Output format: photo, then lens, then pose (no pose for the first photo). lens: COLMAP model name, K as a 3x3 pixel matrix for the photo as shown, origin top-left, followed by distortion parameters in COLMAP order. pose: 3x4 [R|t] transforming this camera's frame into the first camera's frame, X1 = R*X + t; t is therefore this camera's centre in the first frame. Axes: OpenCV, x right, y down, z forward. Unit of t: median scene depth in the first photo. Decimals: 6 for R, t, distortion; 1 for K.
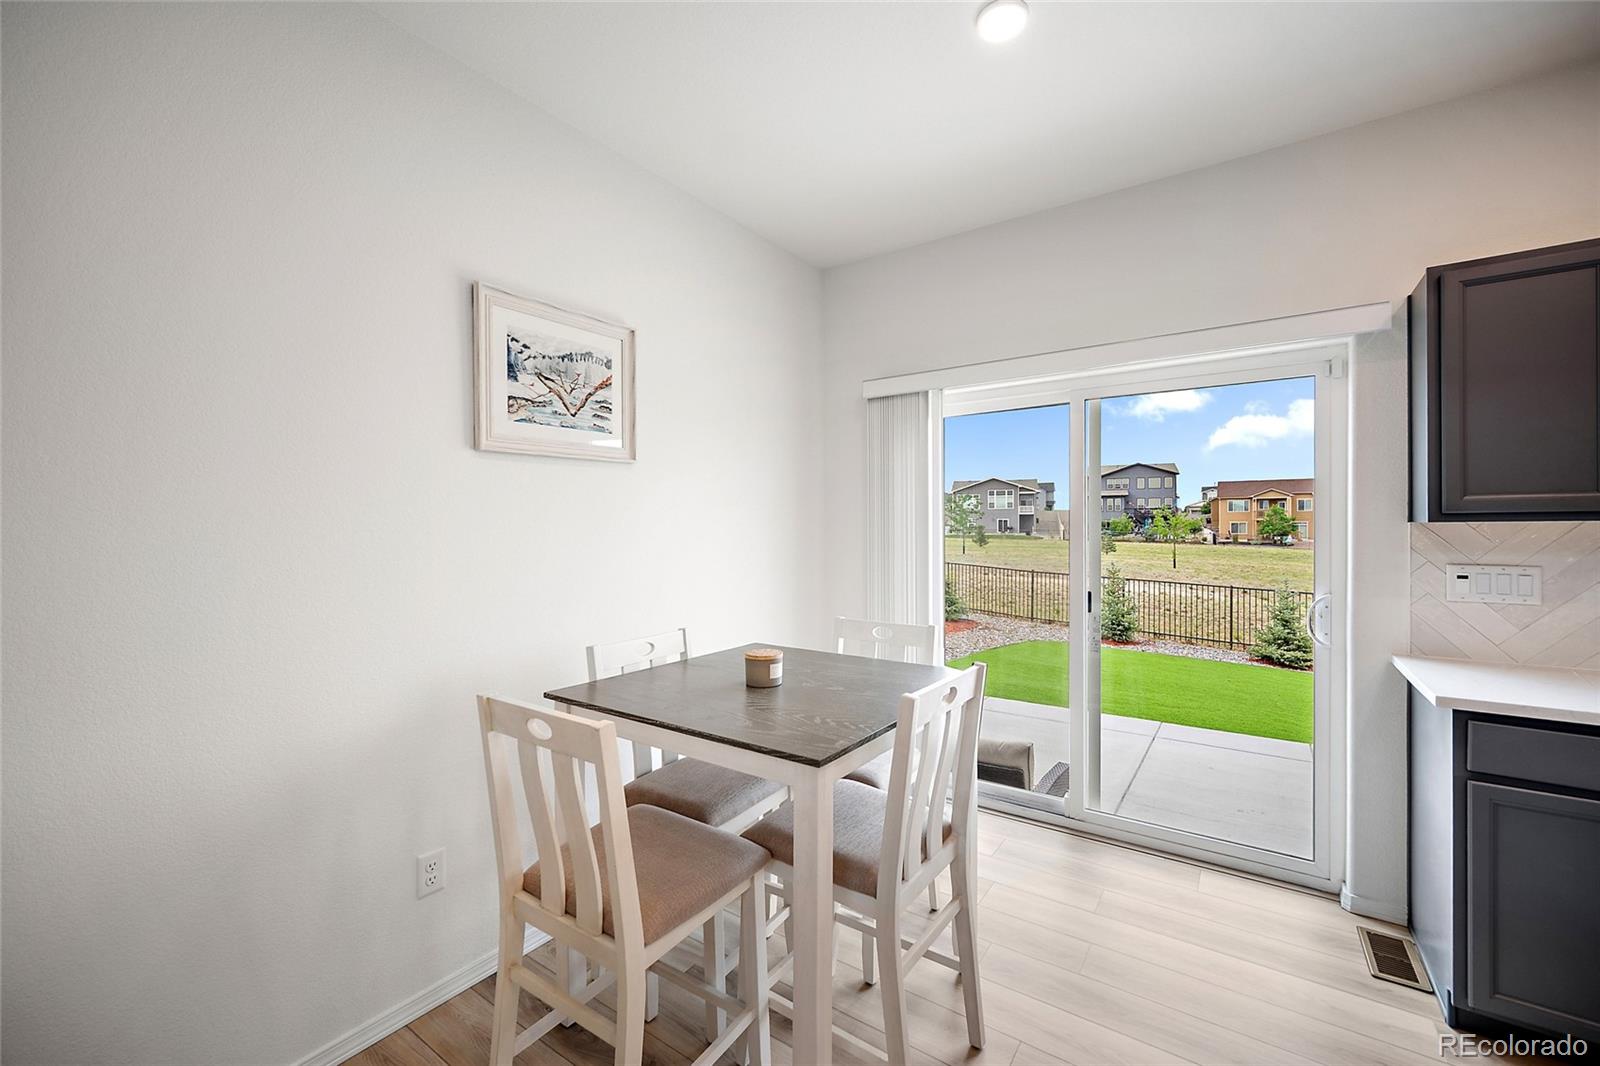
lens RADIAL K [[654.6, 0, 800.0], [0, 654.6, 533.0], [0, 0, 1]] dist [-0.001002, 0.000048]
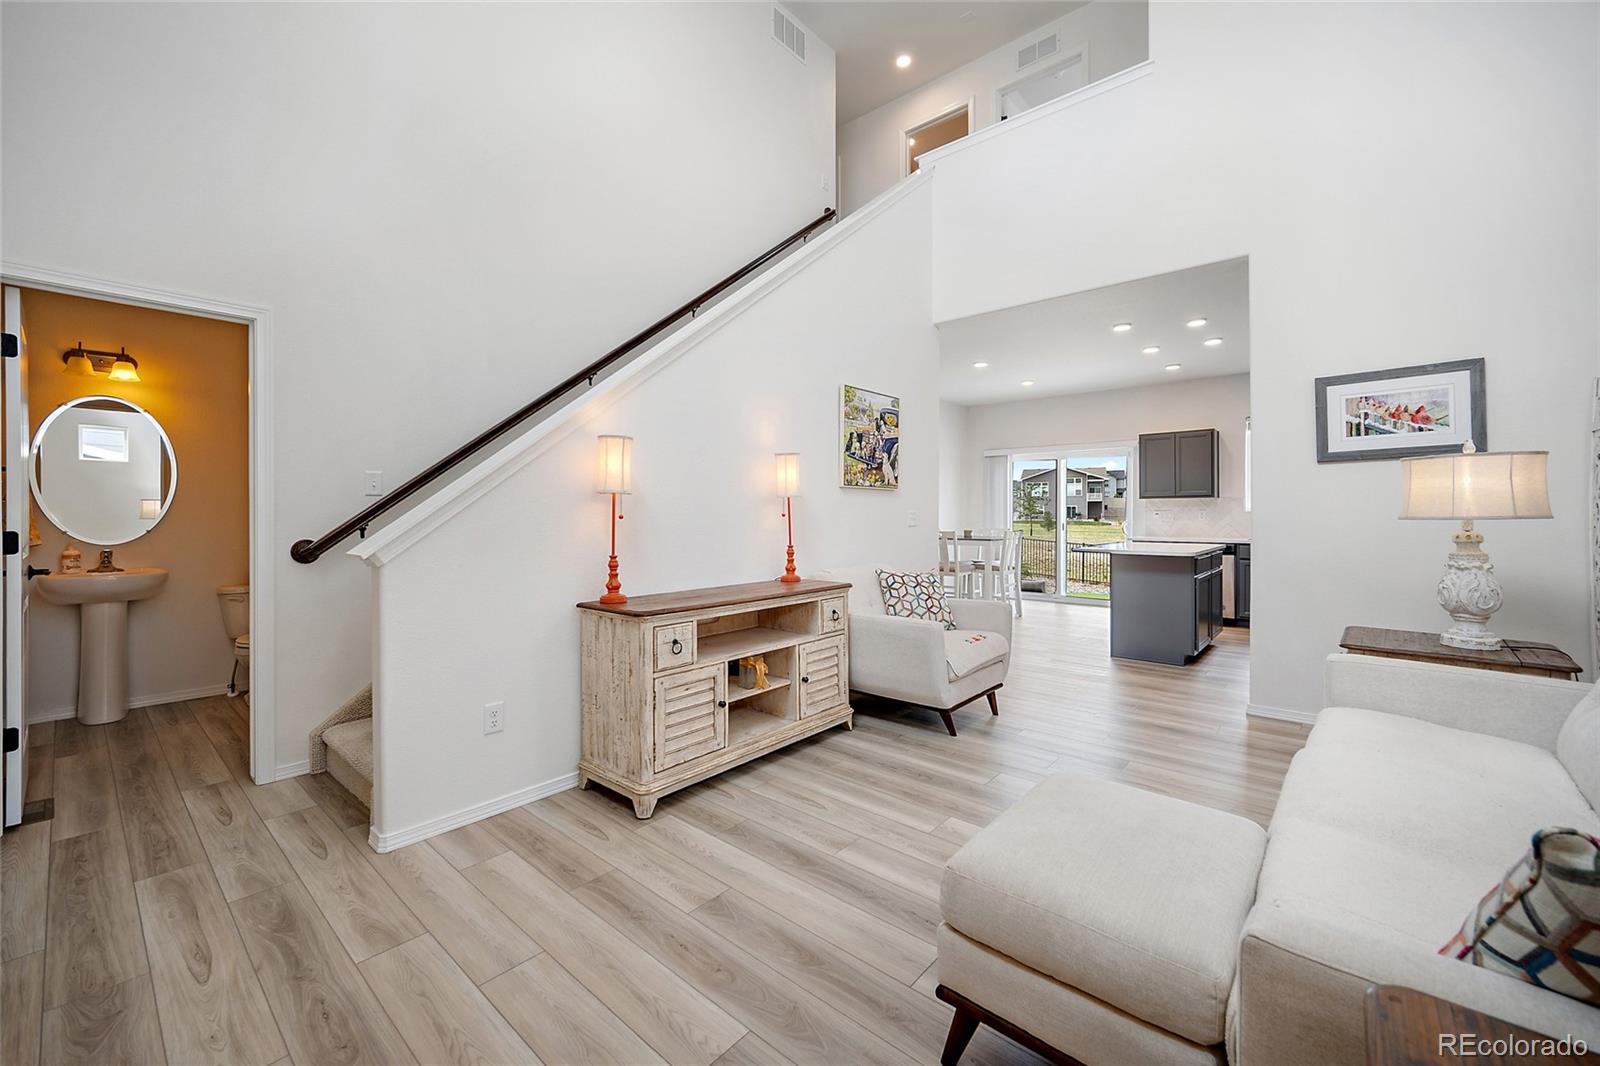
lens RADIAL K [[636.7, 0, 803.4], [0, 636.7, 513.6], [0, 0, 1]] dist [-0.000969, -0.000093]
pose [[0.994809, 0.002805, -0.101723, -0.505169], [-0.003764, 0.999950, -0.009231, 0.088711], [0.101692, 0.009566, 0.994770, -2.309269]]
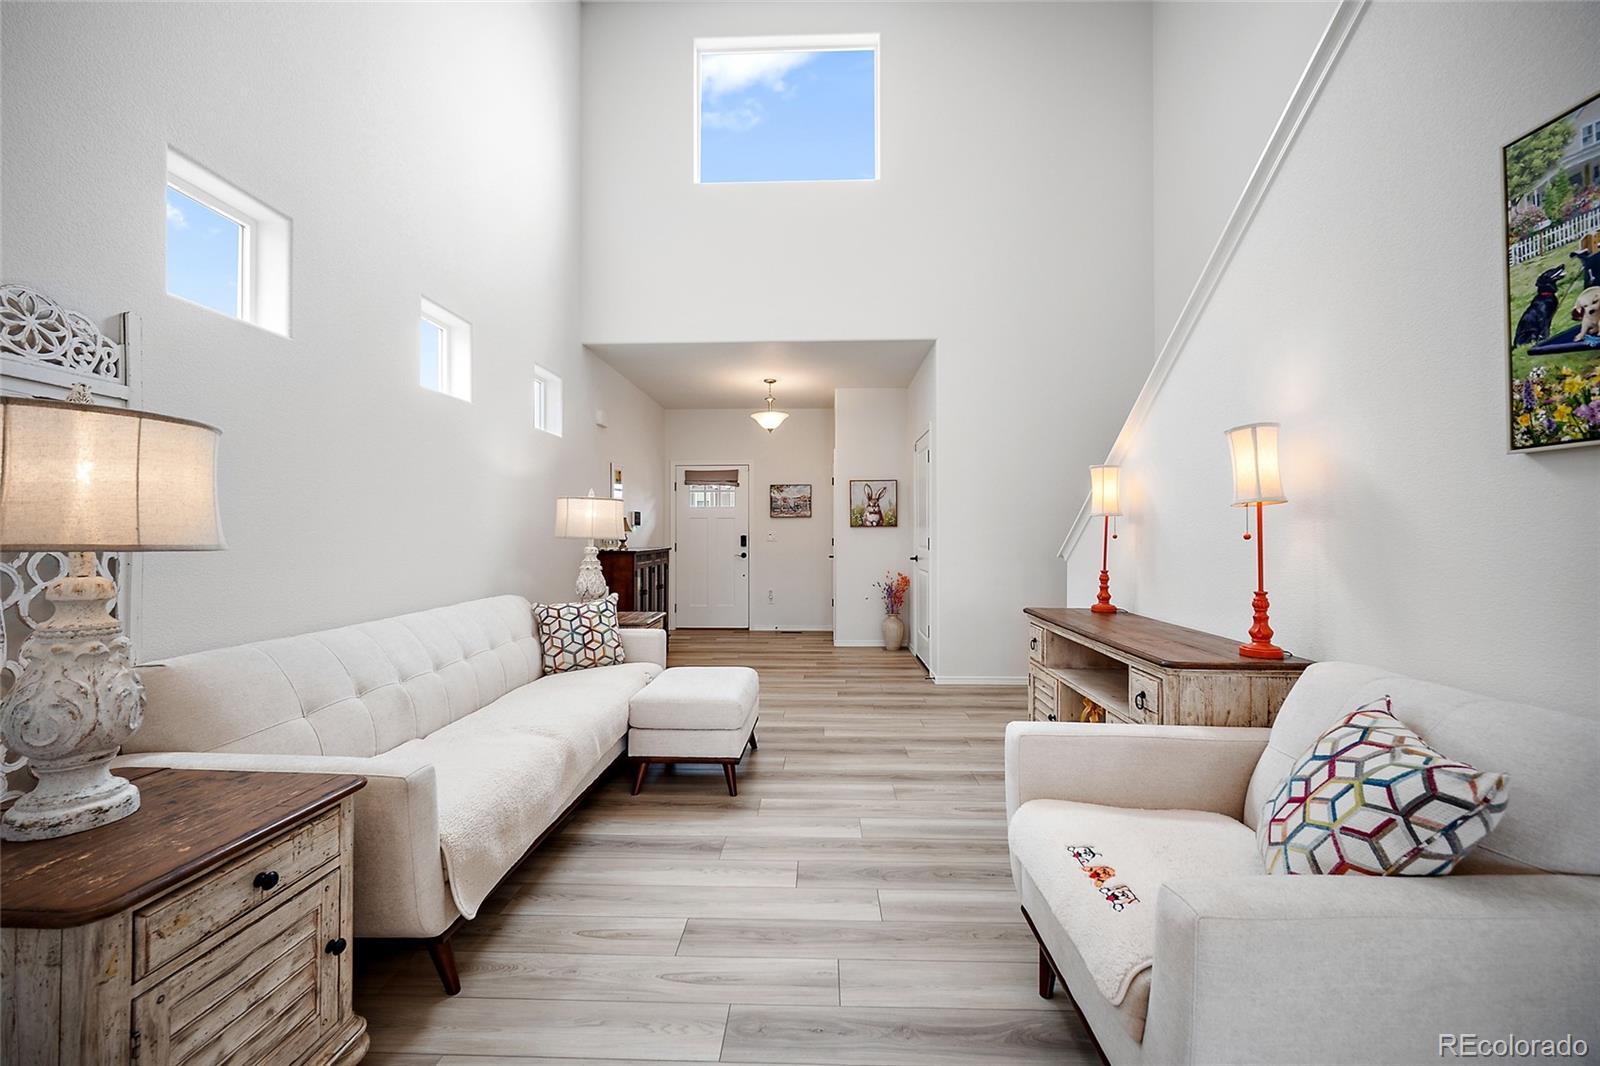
lens RADIAL K [[634.5, 0, 800.0], [0, 634.5, 533.0], [0, 0, 1]] dist [-0.001094, -0.000013]
pose [[-0.838530, 0.003793, -0.544843, 0.236461], [-0.001921, 0.999949, 0.009917, 0.067357], [0.544852, 0.009362, -0.838480, -0.535614]]
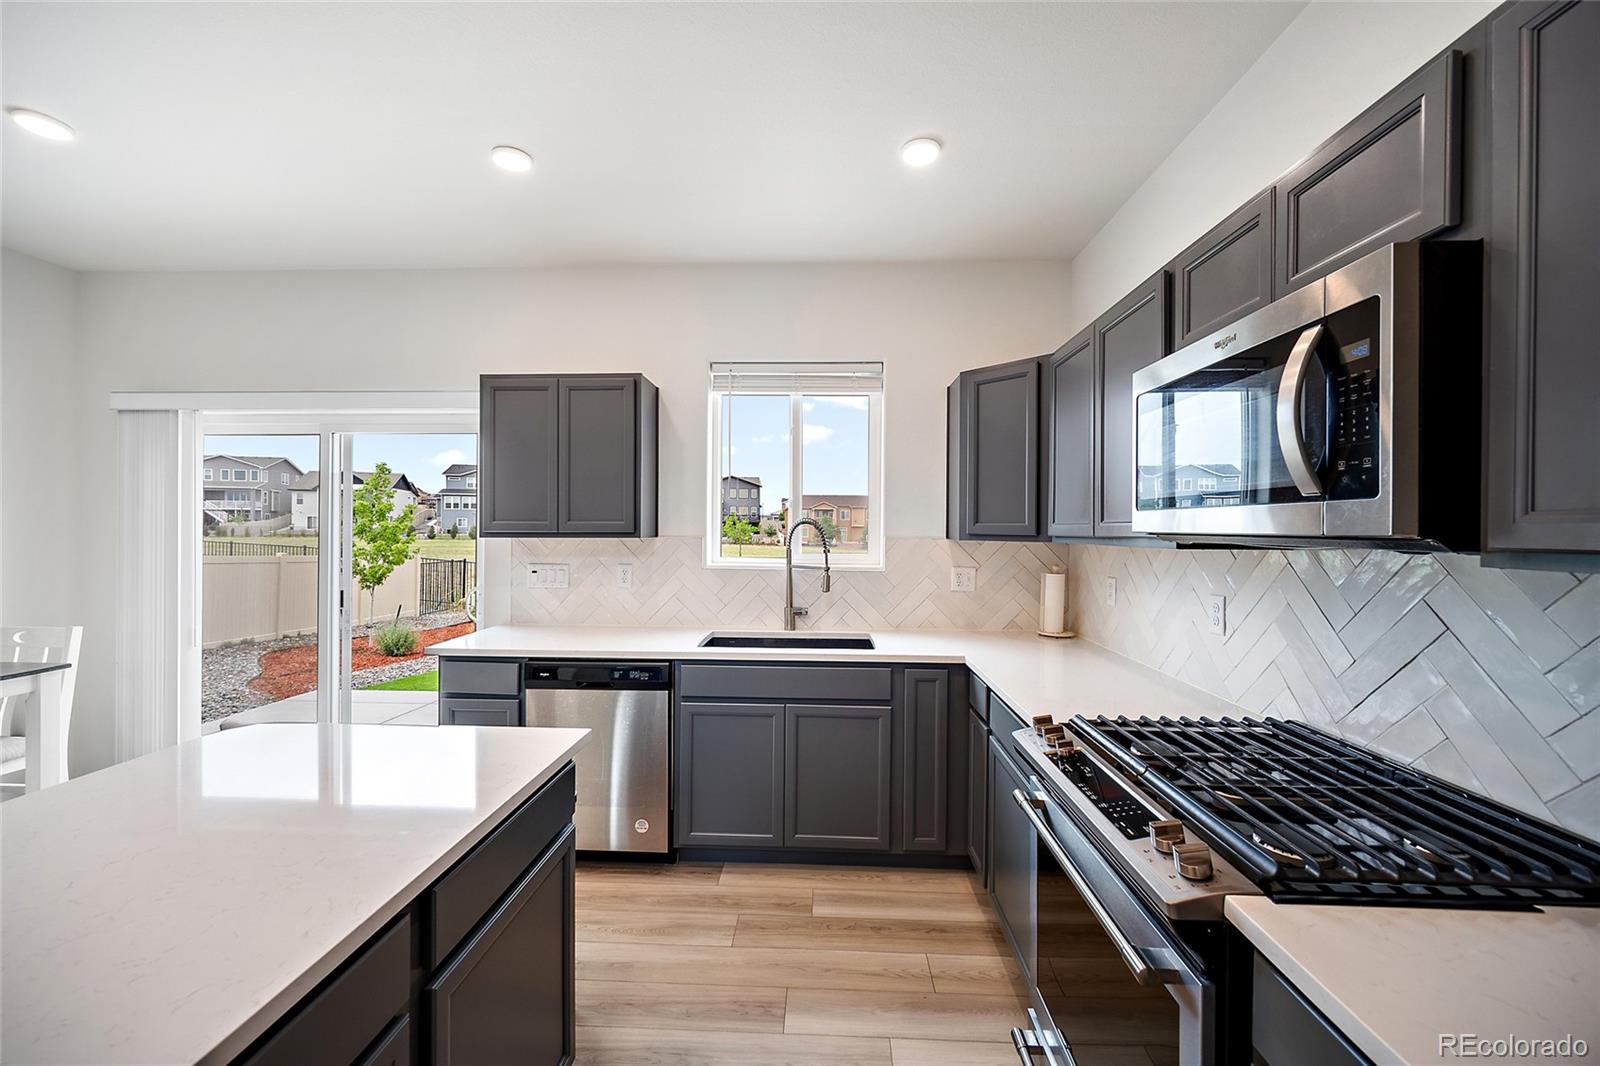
lens RADIAL K [[634.5, 0, 800.0], [0, 634.5, 533.0], [0, 0, 1]] dist [-0.001094, -0.000013]
pose [[0.843908, 0.007382, 0.536437, 0.610707], [-0.005598, 0.999972, -0.004953, -0.018831], [-0.536459, 0.001177, 0.843926, -0.518664]]
